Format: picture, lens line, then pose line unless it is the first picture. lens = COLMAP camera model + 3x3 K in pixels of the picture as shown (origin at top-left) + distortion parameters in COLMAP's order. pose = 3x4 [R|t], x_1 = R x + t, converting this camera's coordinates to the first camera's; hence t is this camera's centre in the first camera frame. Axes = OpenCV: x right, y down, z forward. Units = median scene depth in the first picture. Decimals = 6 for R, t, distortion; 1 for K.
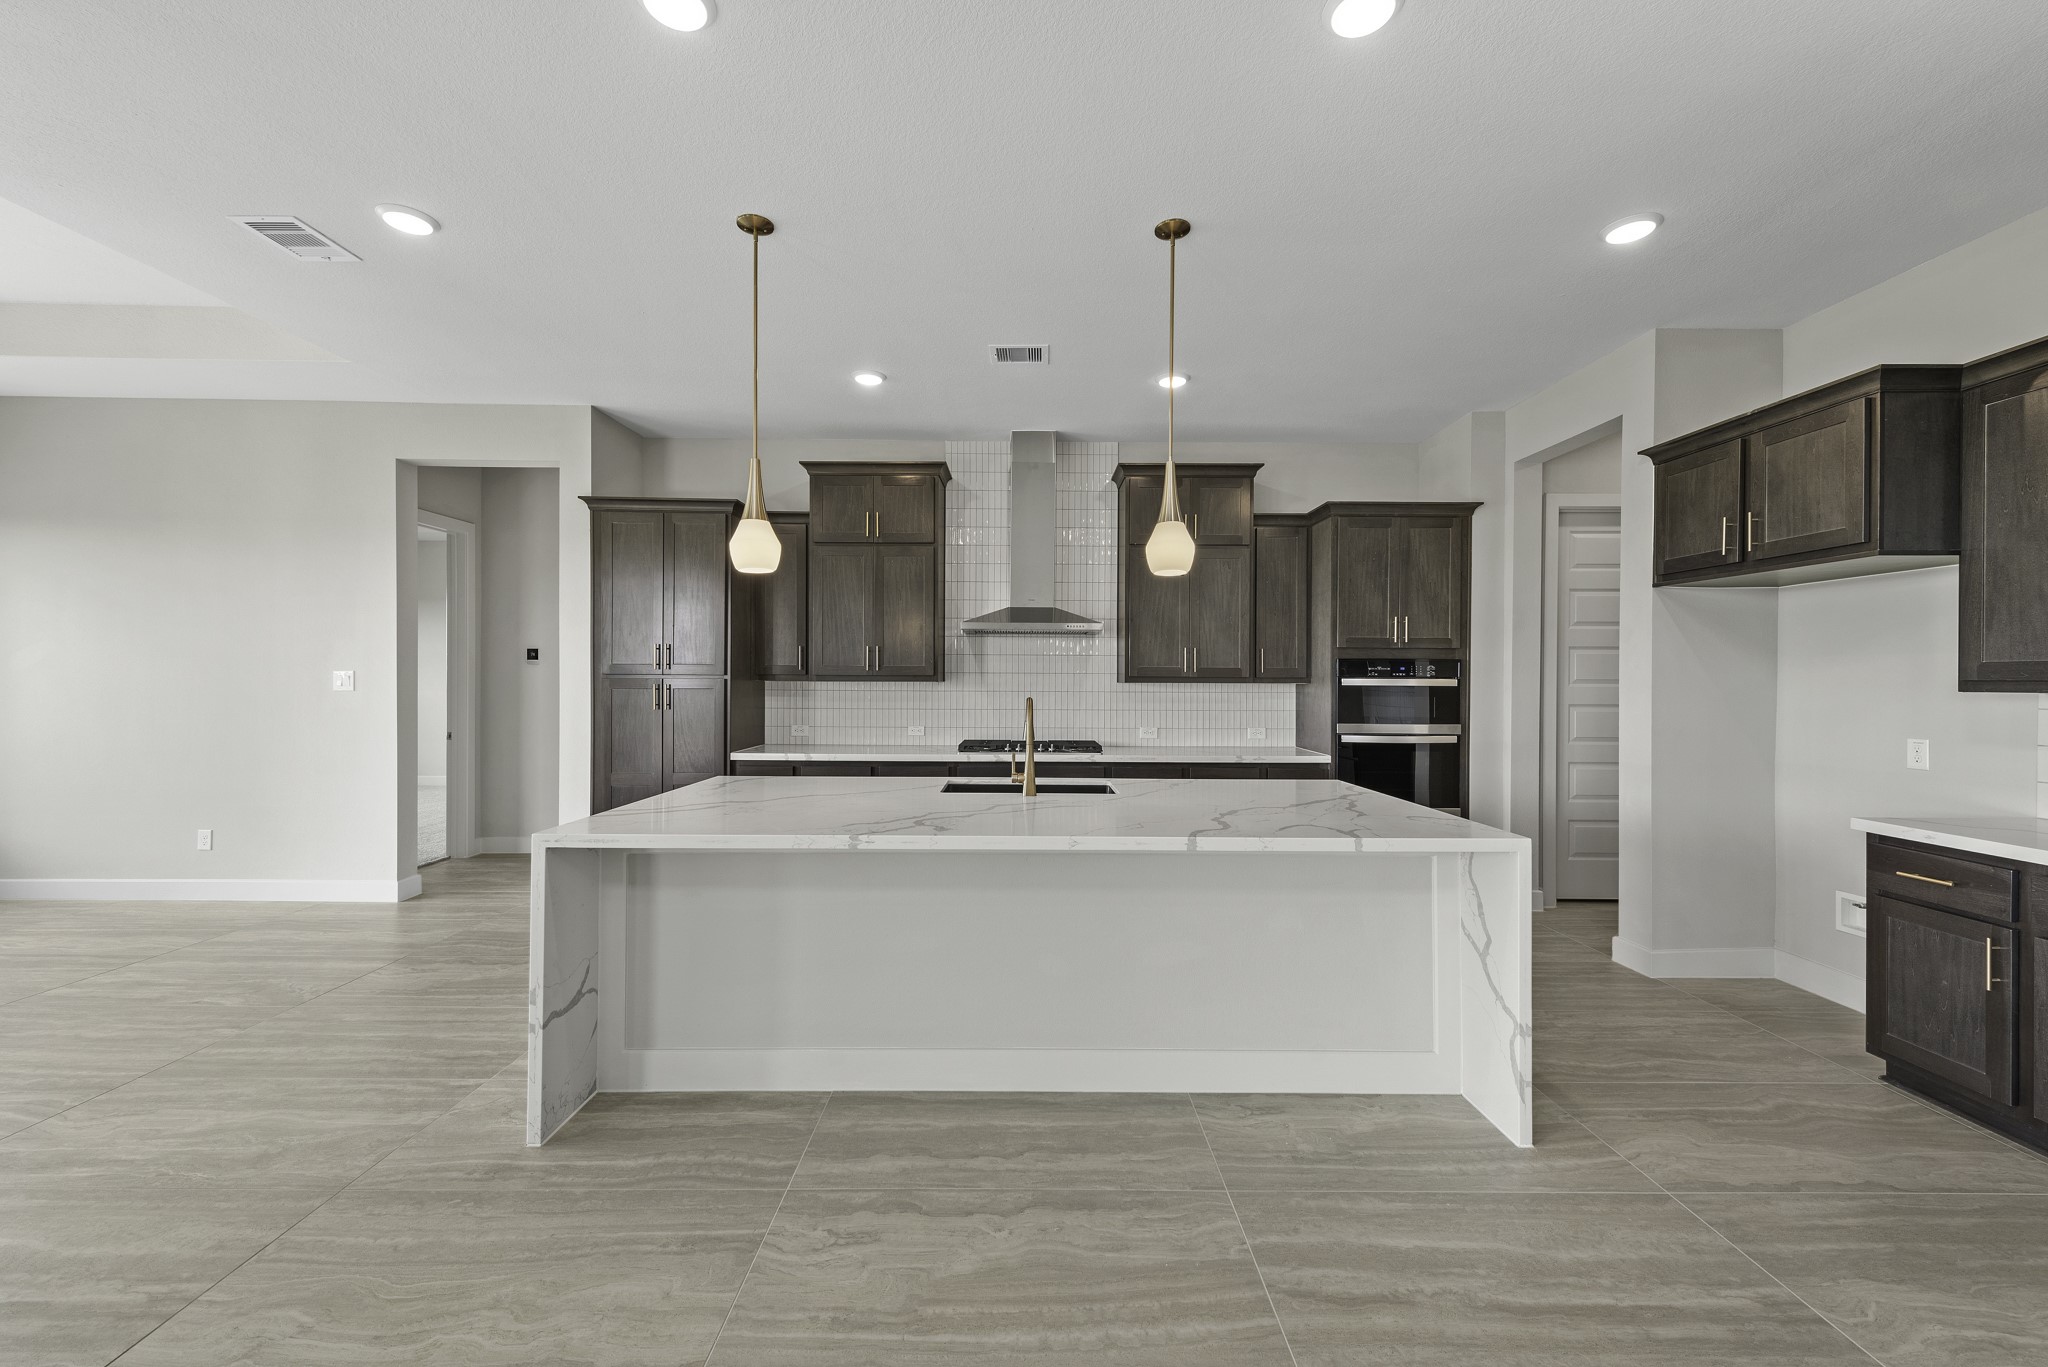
lens RADIAL K [[809.0, 0, 1023.7], [0, 809.0, 677.2], [0, 0, 1]] dist [0.011682, -0.002696]
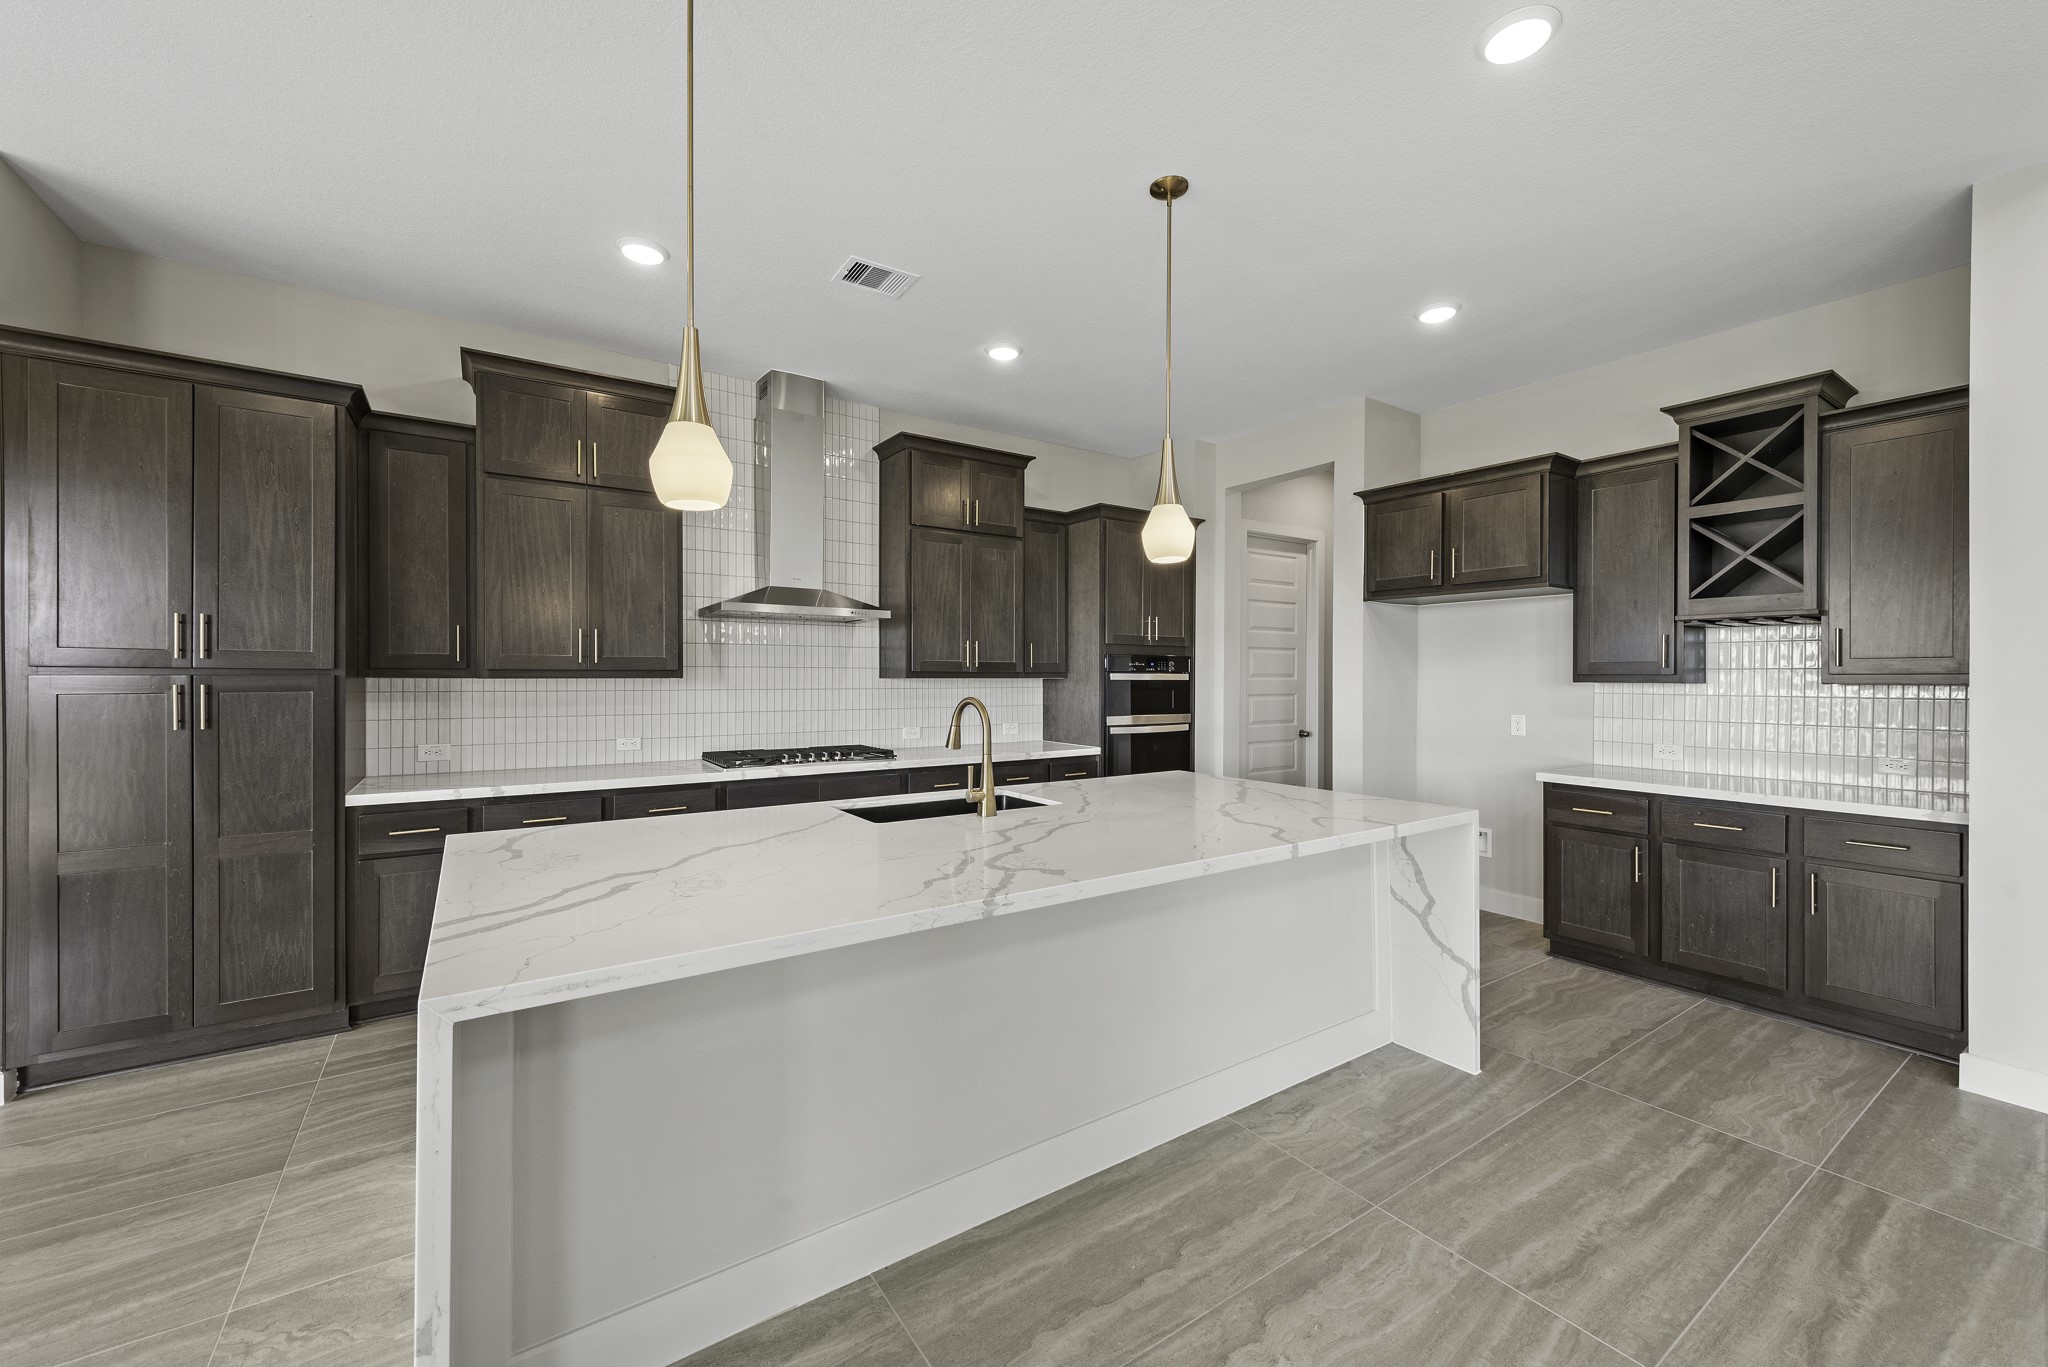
lens RADIAL K [[809.0, 0, 1031.2], [0, 809.0, 671.1], [0, 0, 1]] dist [0.011682, -0.002696]
pose [[0.825649, 0.000556, 0.564184, -0.468105], [-0.000012, 1.000000, -0.000967, -0.000592], [-0.564184, 0.000791, 0.825649, 0.322265]]
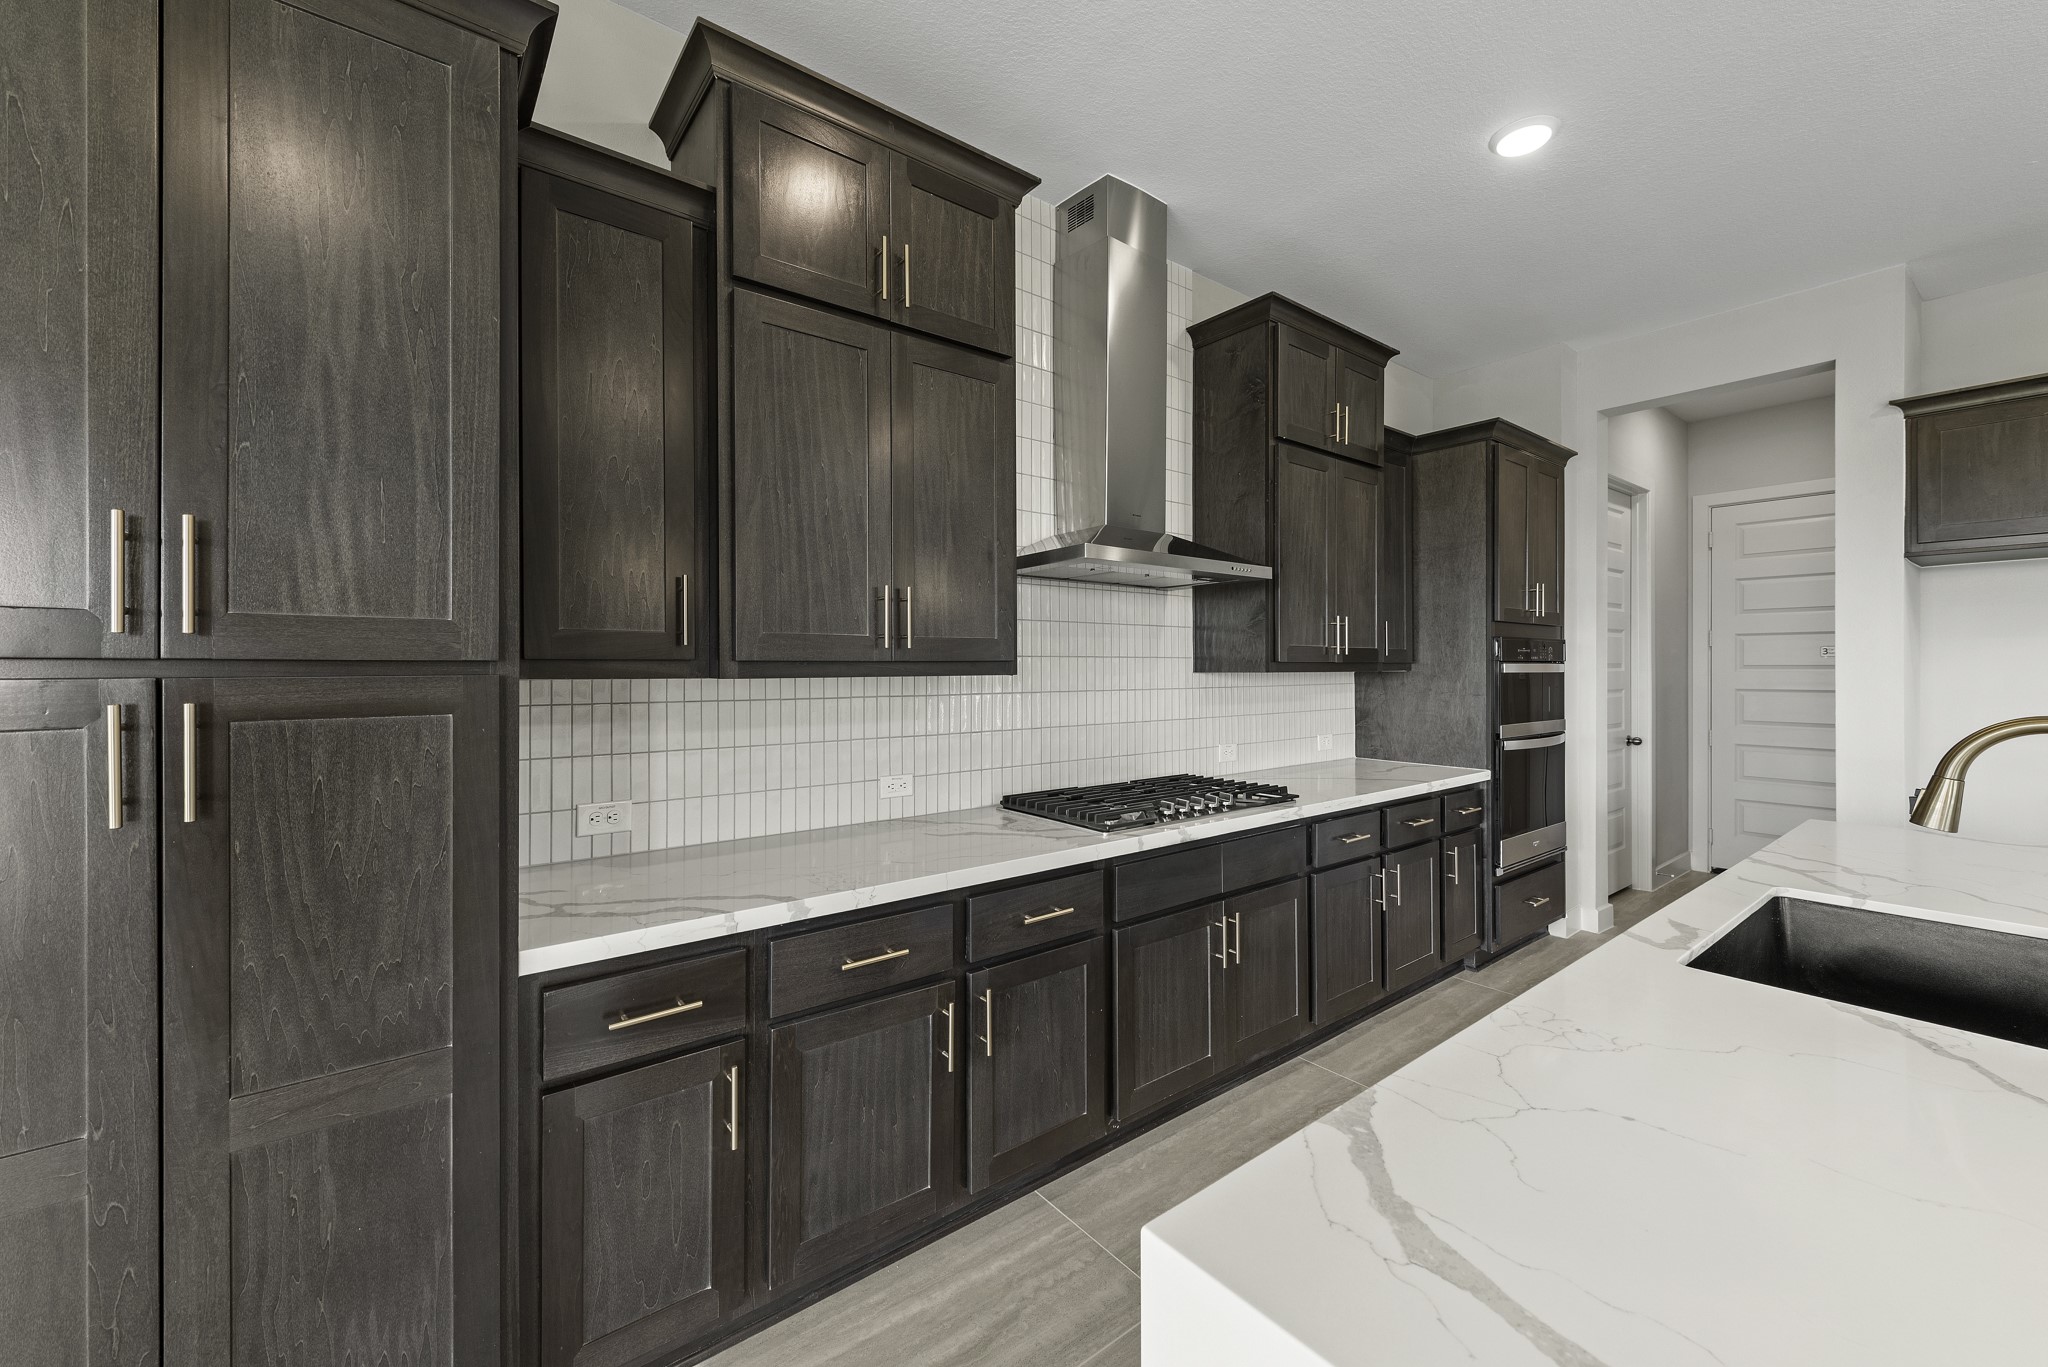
lens RADIAL K [[809.0, 0, 1025.7], [0, 809.0, 659.8], [0, 0, 1]] dist [0.011682, -0.002696]
pose [[0.789942, -0.001273, 0.613180, -0.656931], [0.004992, 0.999978, -0.004355, -0.001380], [-0.613161, 0.006501, 0.789931, 1.138036]]
